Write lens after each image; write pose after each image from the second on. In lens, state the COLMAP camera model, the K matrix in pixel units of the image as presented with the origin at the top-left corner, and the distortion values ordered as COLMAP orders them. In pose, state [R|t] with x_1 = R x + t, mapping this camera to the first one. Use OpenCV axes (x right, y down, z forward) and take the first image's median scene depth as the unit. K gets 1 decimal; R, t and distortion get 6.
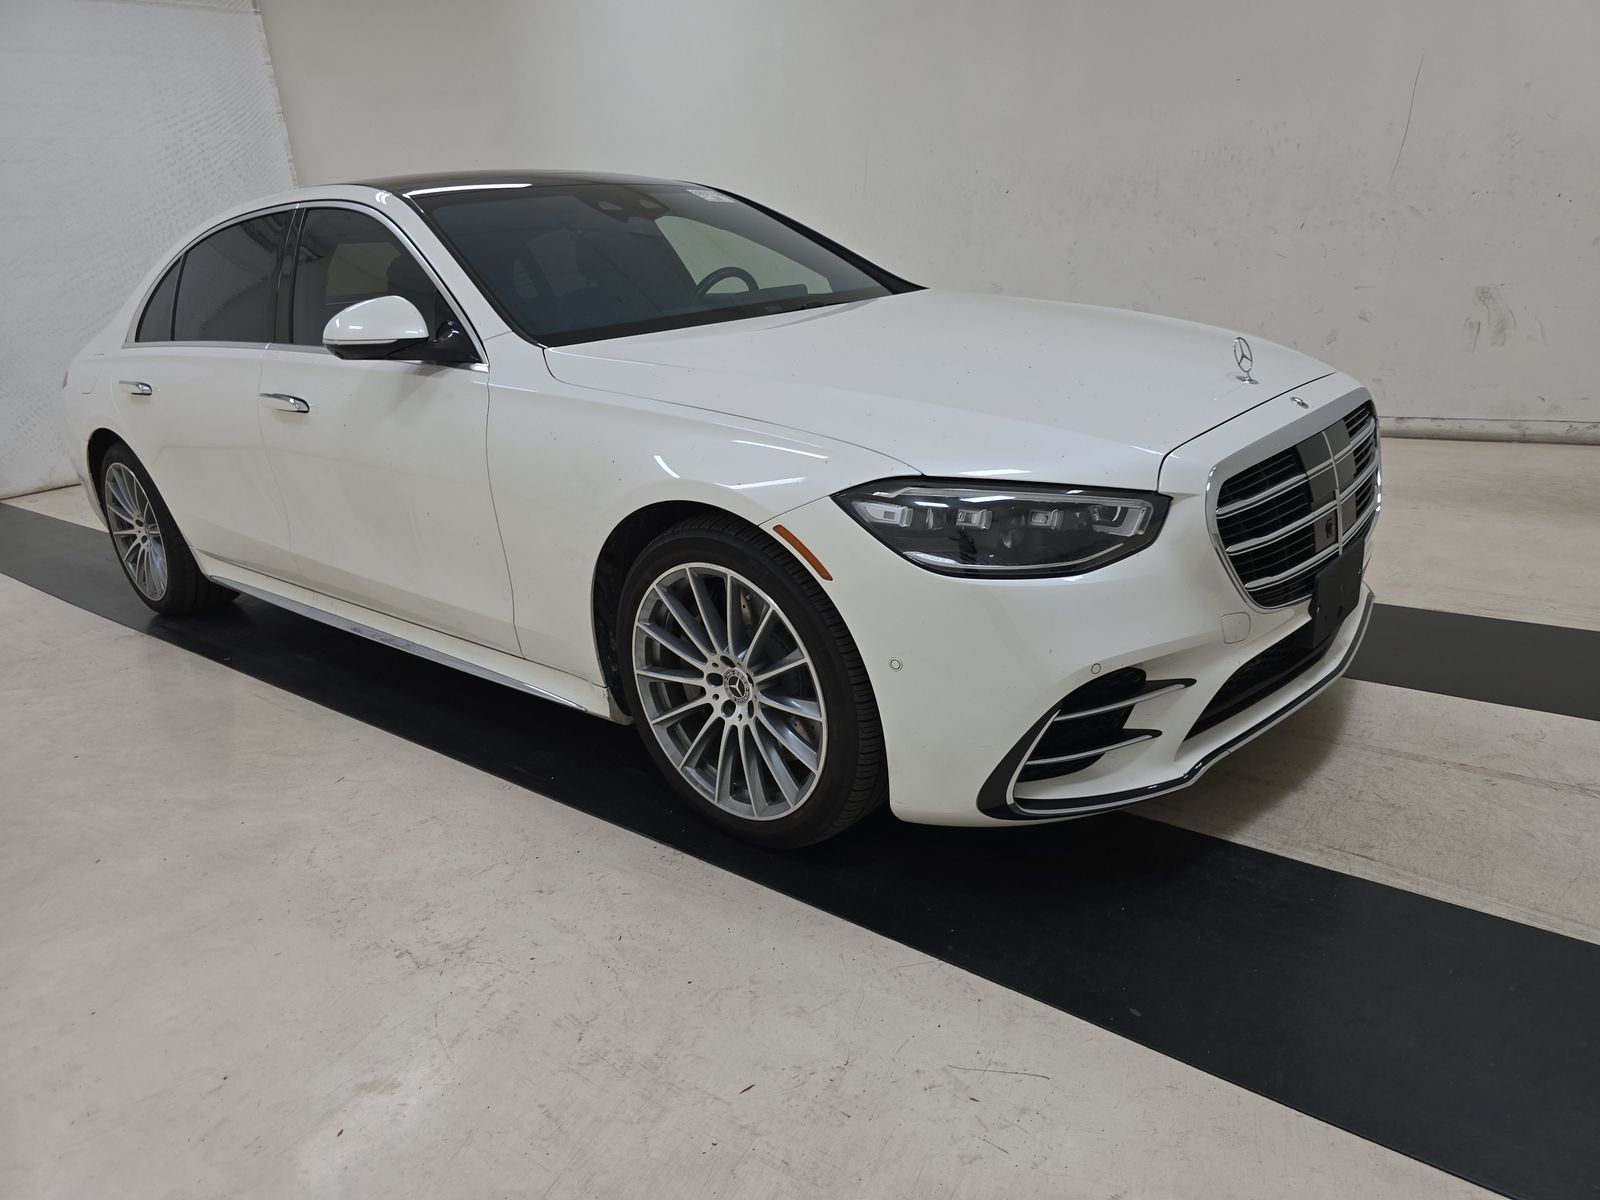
lens RADIAL K [[1082.1, 0, 809.1], [0, 1082.1, 597.6], [0, 0, 1]] dist [0.053987, -0.055119]
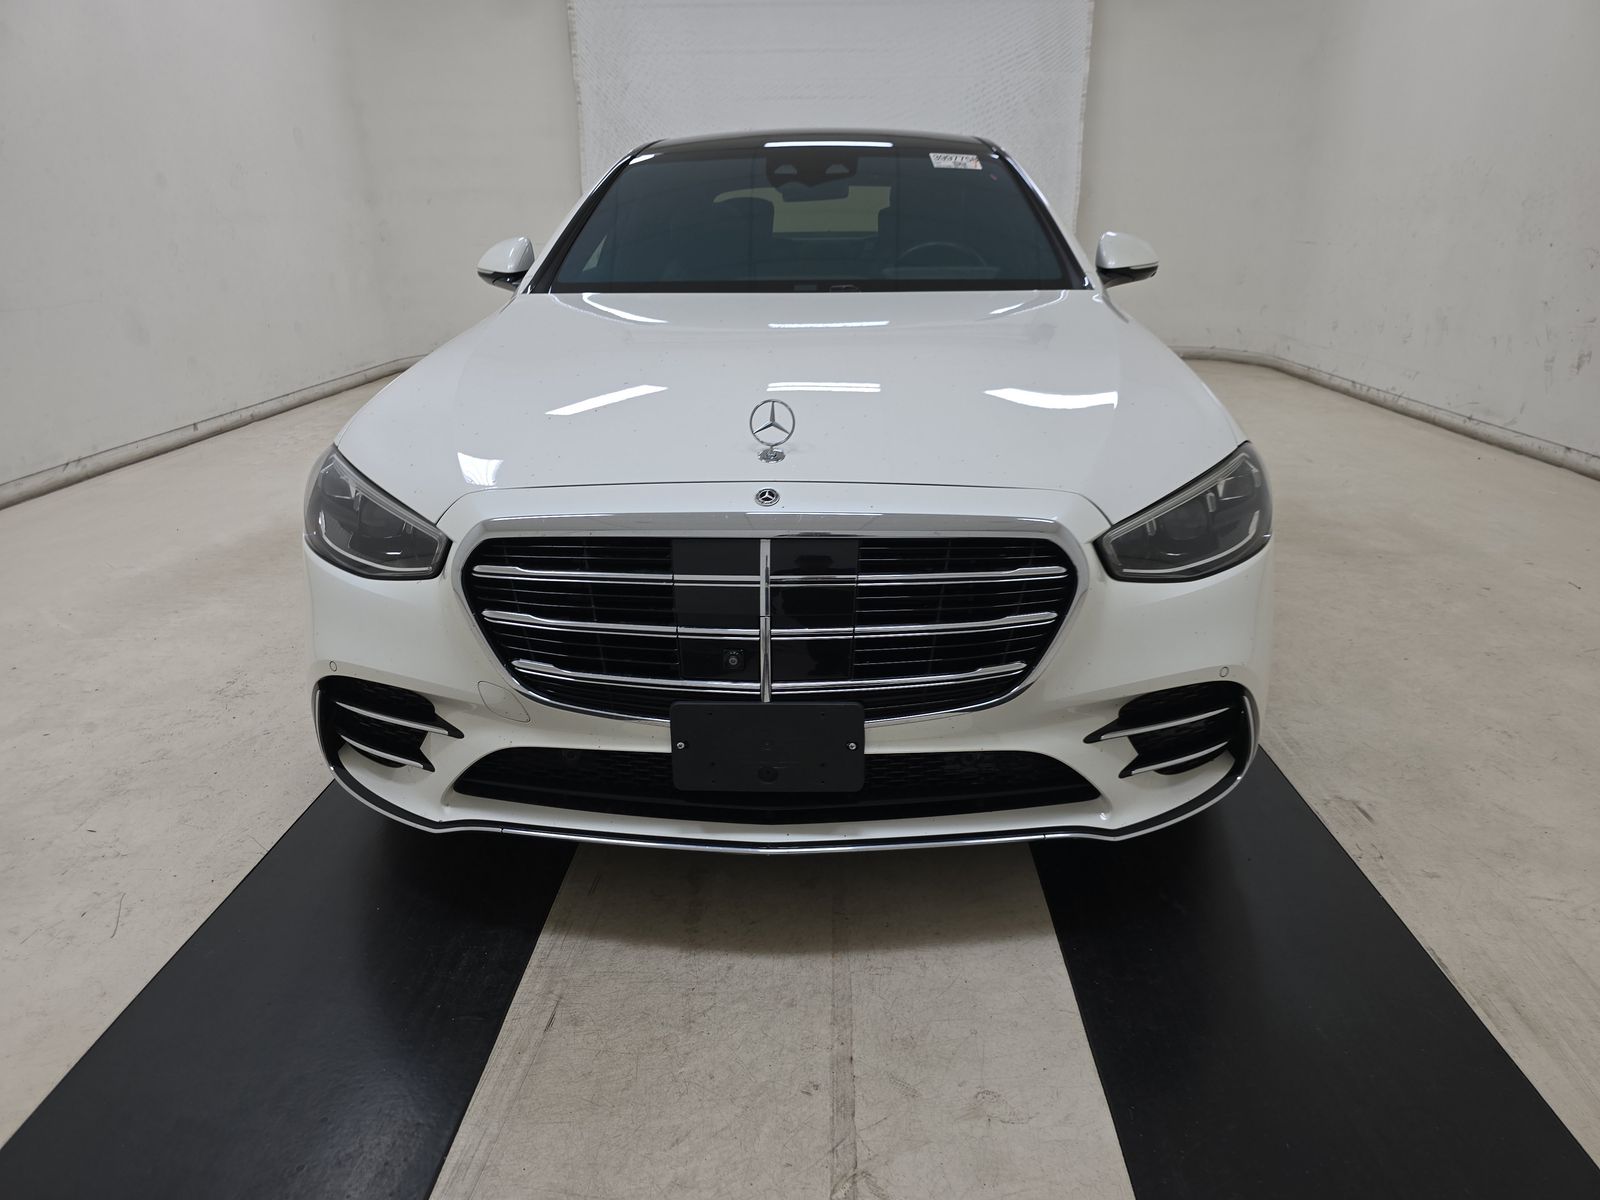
lens RADIAL K [[1082.1, 0, 809.1], [0, 1082.1, 597.6], [0, 0, 1]] dist [0.053987, -0.055119]
pose [[0.620674, 0.334526, -0.709124, 1.017365], [-0.287862, 0.938479, 0.190766, -0.261811], [0.729314, 0.085726, 0.678787, 0.499536]]
